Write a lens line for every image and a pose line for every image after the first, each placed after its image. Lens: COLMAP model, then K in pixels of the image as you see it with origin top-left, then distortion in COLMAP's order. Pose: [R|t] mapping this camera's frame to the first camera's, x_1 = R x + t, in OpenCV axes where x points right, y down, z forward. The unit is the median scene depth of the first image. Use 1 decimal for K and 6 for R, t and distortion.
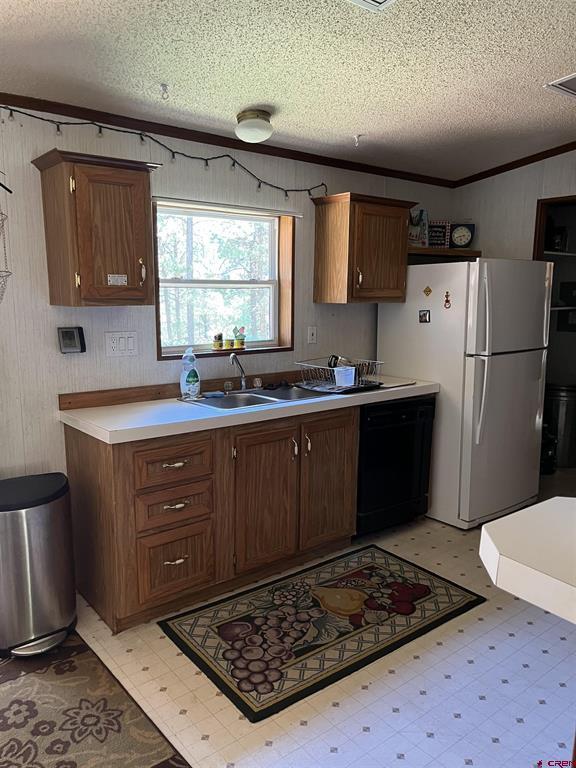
lens RADIAL K [[596.6, 0, 288.3], [0, 596.6, 388.8], [0, 0, 1]] dist [0.050511, -0.062758]
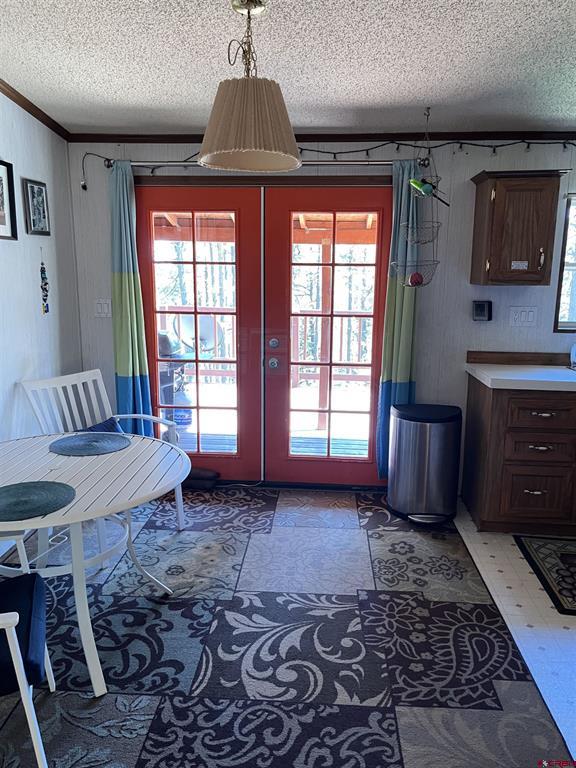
lens RADIAL K [[596.6, 0, 288.8], [0, 596.6, 380.0], [0, 0, 1]] dist [0.050511, -0.062758]
pose [[0.735892, 0.131845, -0.664139, 0.243430], [-0.119029, 0.990774, 0.064800, 0.038098], [0.666555, 0.031366, 0.744796, -0.286393]]
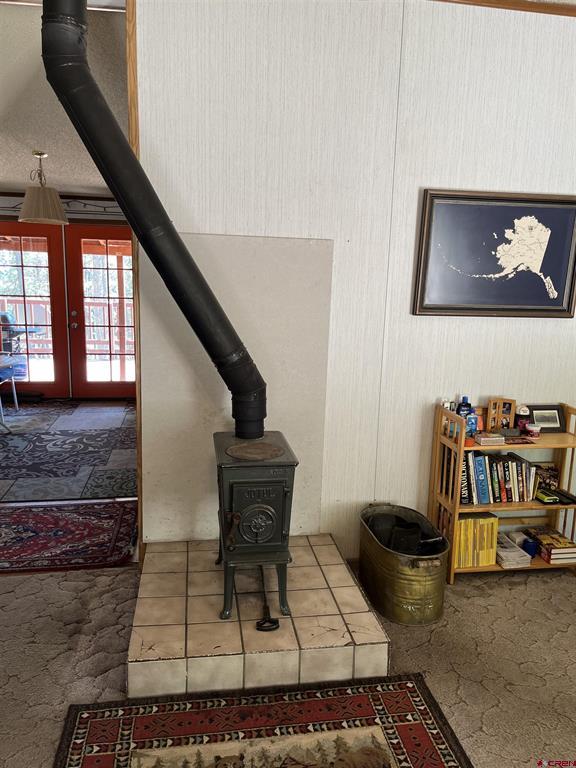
lens RADIAL K [[596.6, 0, 281.4], [0, 596.6, 388.5], [0, 0, 1]] dist [0.050511, -0.062758]
pose [[0.868589, 0.108411, -0.483529, 1.267430], [-0.101697, 0.994004, 0.040180, 0.172035], [0.484986, 0.014273, 0.874406, -1.018967]]
